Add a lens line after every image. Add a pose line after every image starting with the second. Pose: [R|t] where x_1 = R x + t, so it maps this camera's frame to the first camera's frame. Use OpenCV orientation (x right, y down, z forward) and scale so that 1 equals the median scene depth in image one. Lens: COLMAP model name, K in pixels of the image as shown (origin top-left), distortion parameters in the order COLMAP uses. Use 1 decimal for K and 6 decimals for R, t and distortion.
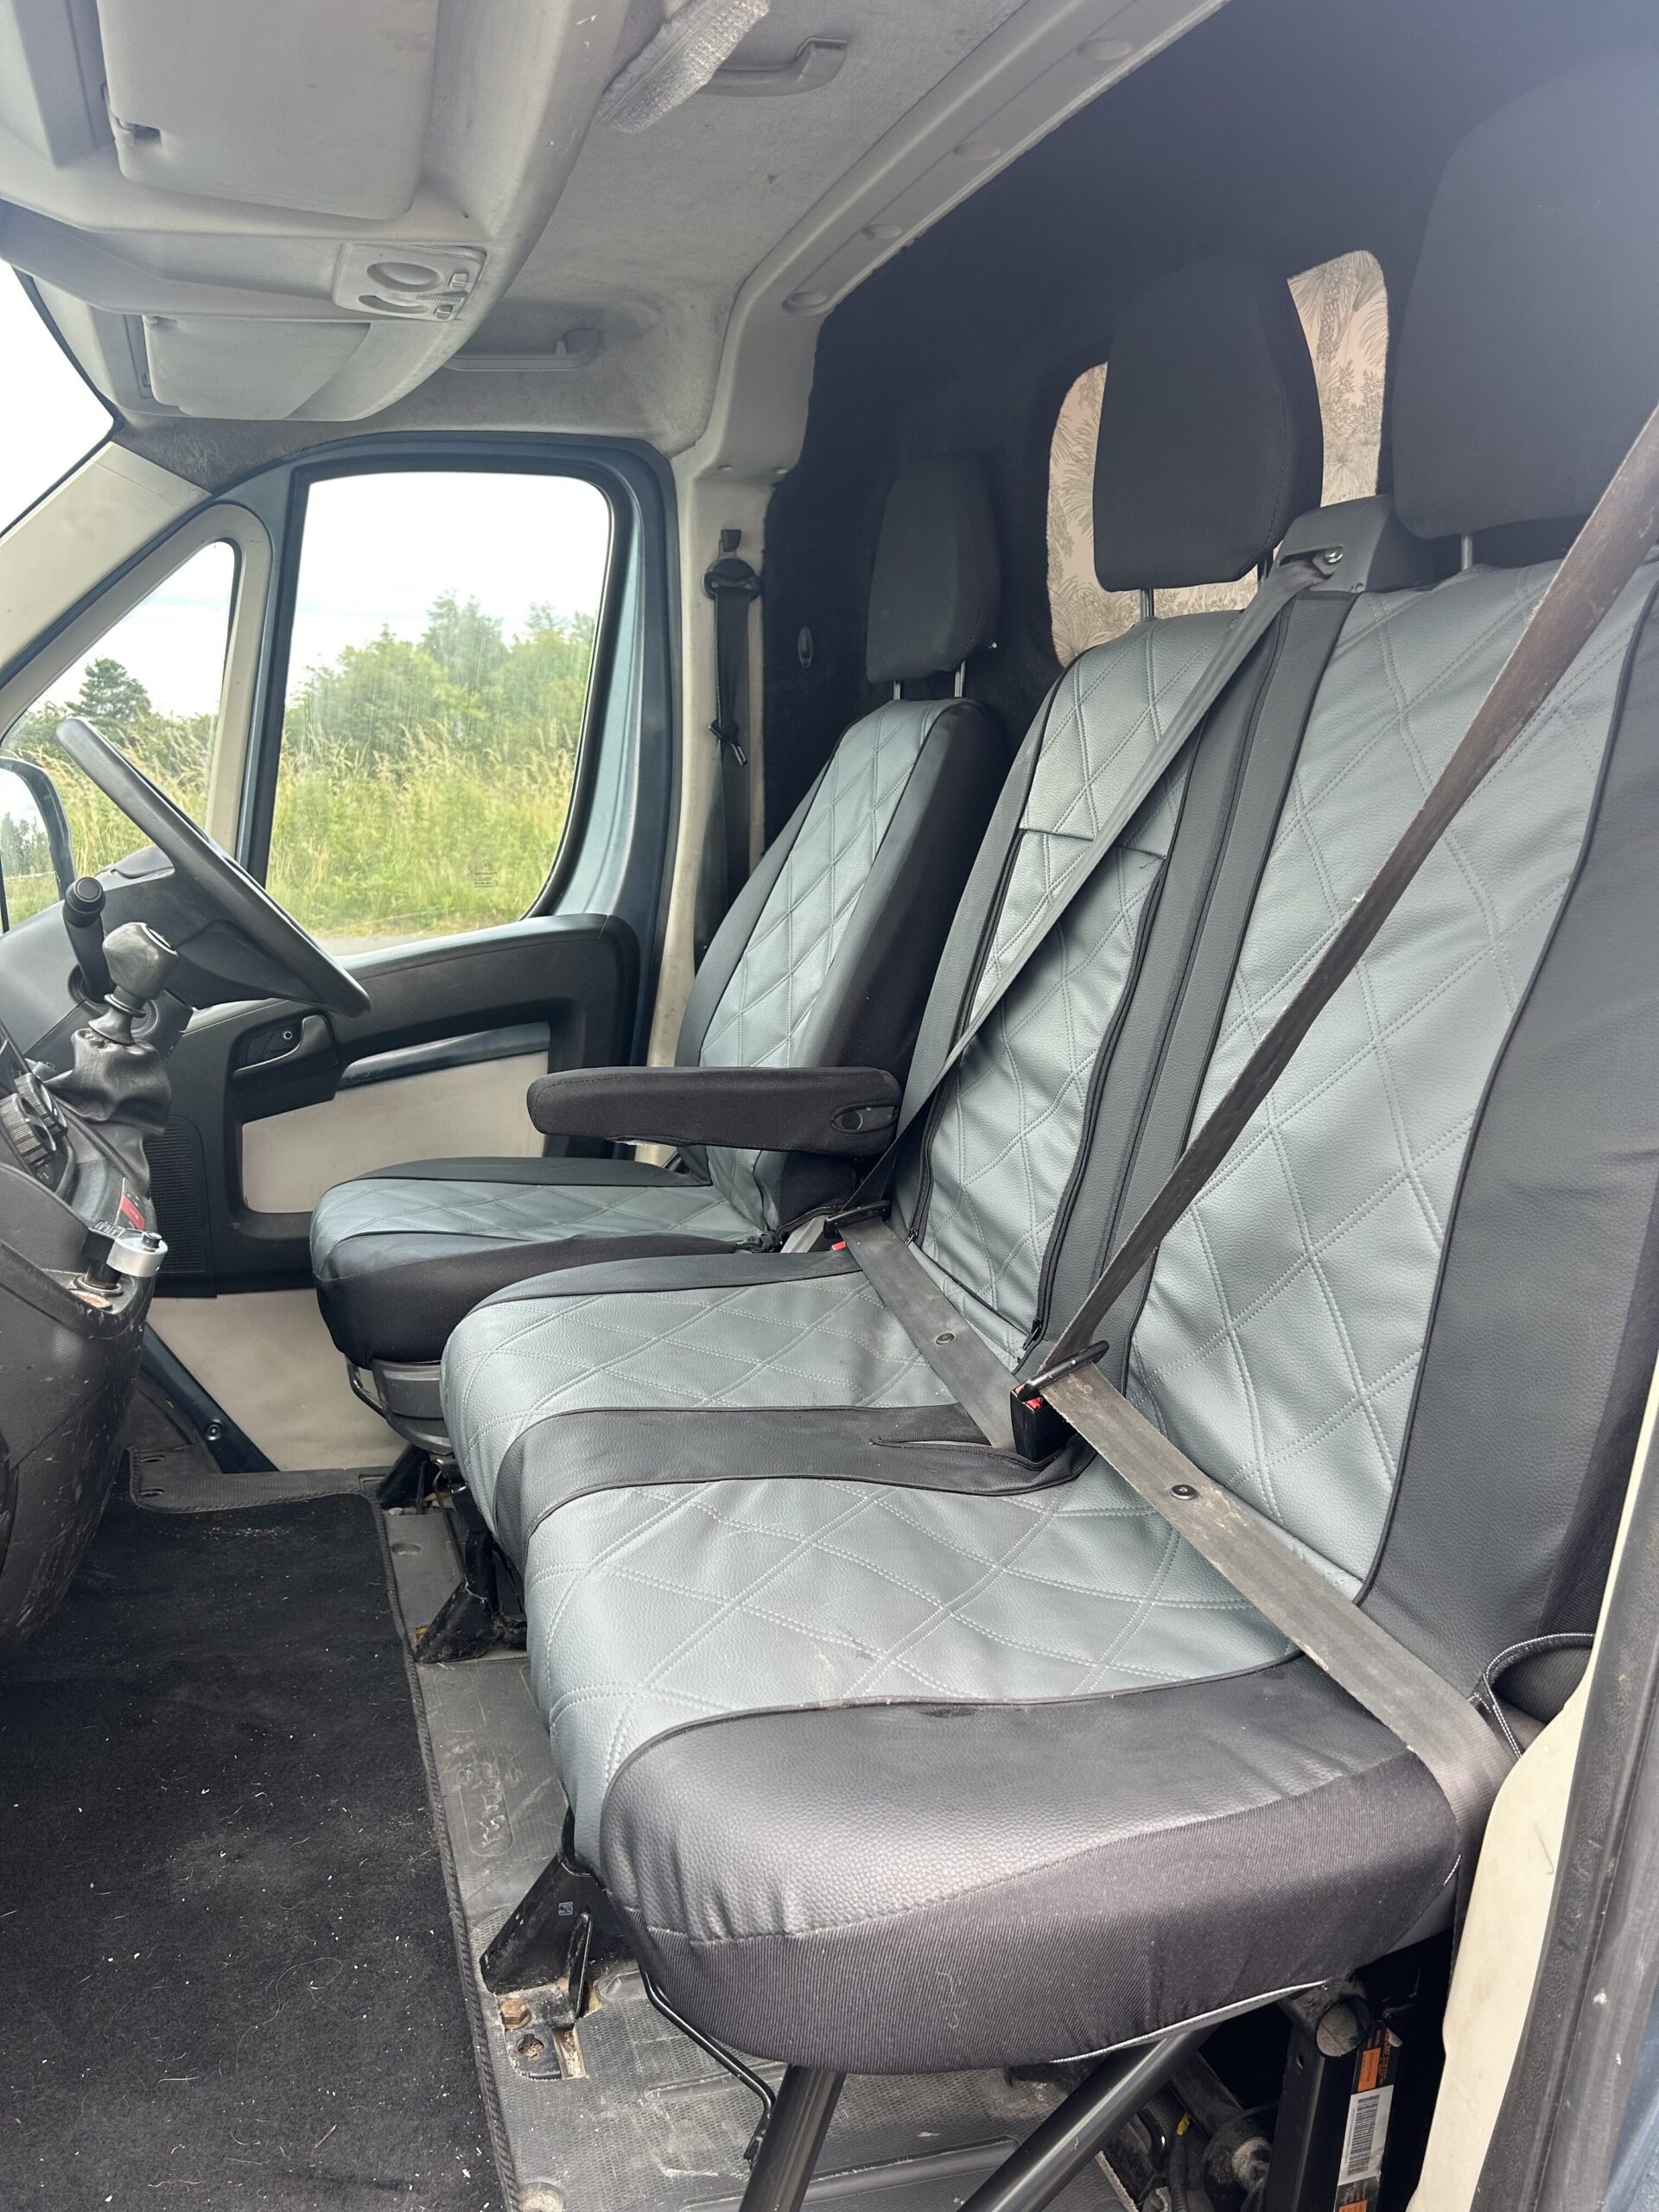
lens RADIAL K [[1655.4, 0, 816.0], [0, 1655.4, 1106.9], [0, 0, 1]] dist [0.060284, -0.076777]
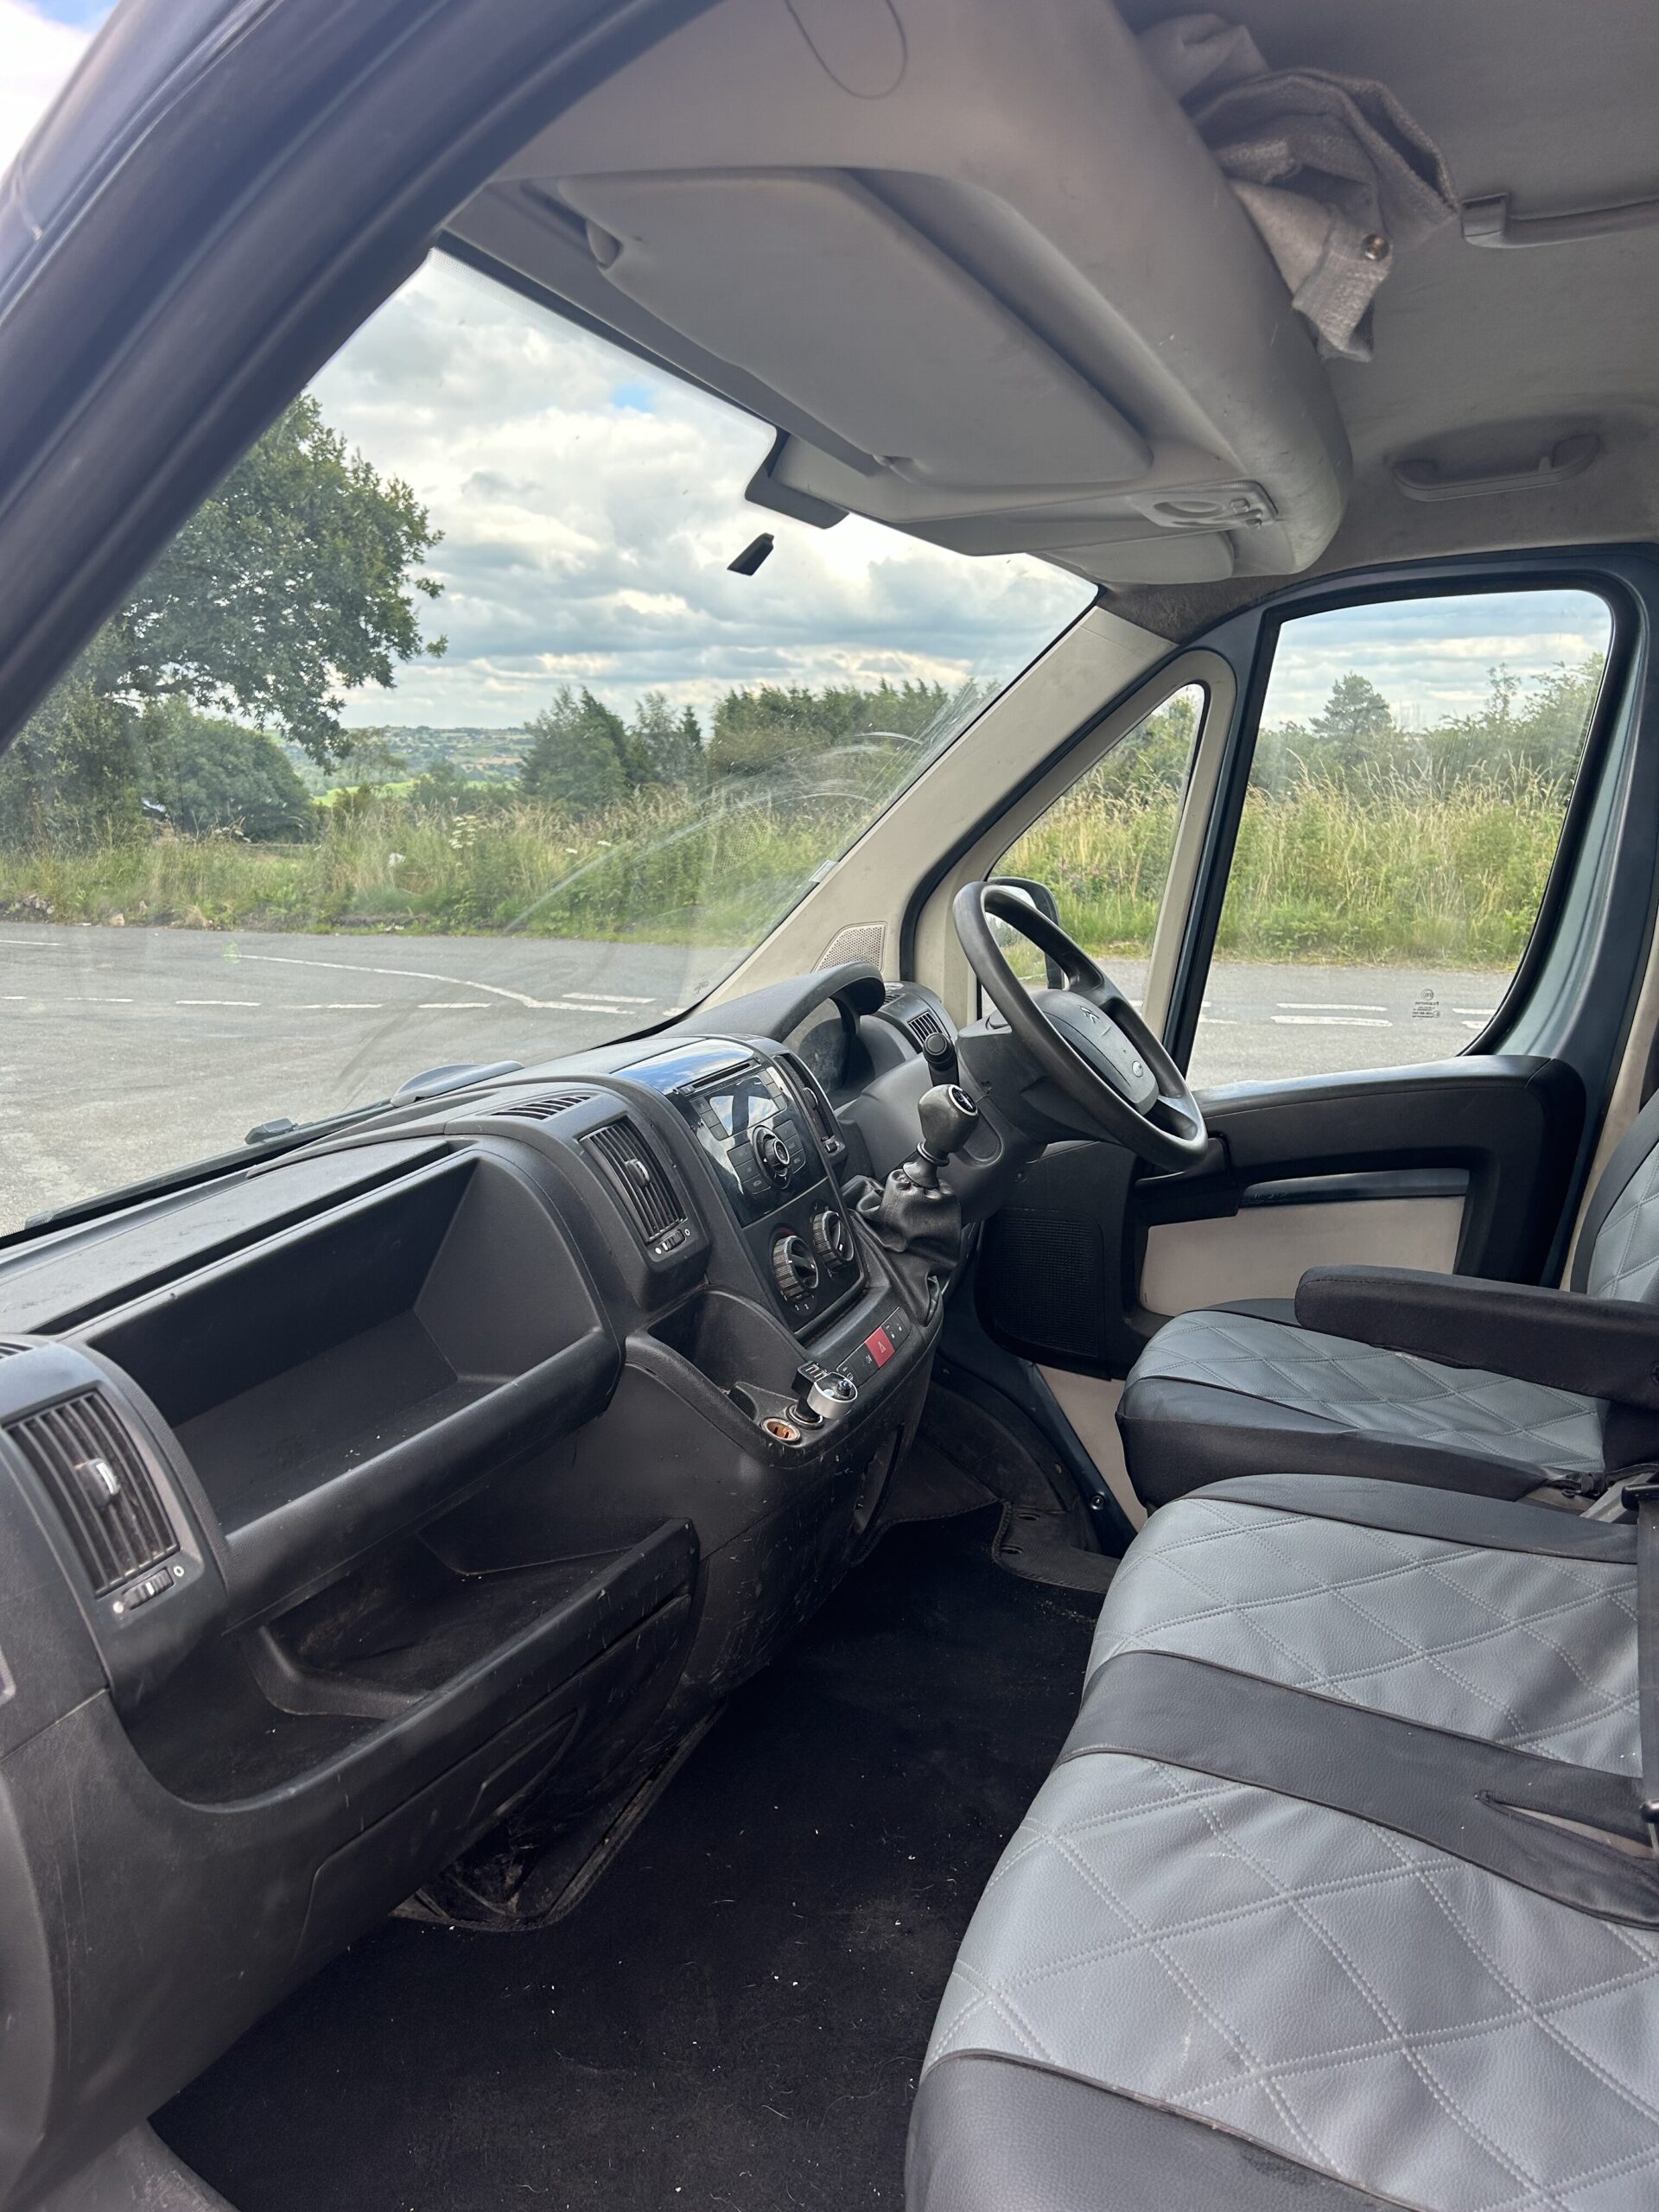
lens RADIAL K [[1655.4, 0, 851.2], [0, 1655.4, 1109.4], [0, 0, 1]] dist [0.060284, -0.076777]
pose [[0.781609, 0.119916, -0.612134, 0.162959], [-0.123528, 0.991668, 0.036539, -0.088368], [0.611416, 0.047057, 0.789909, 0.051116]]
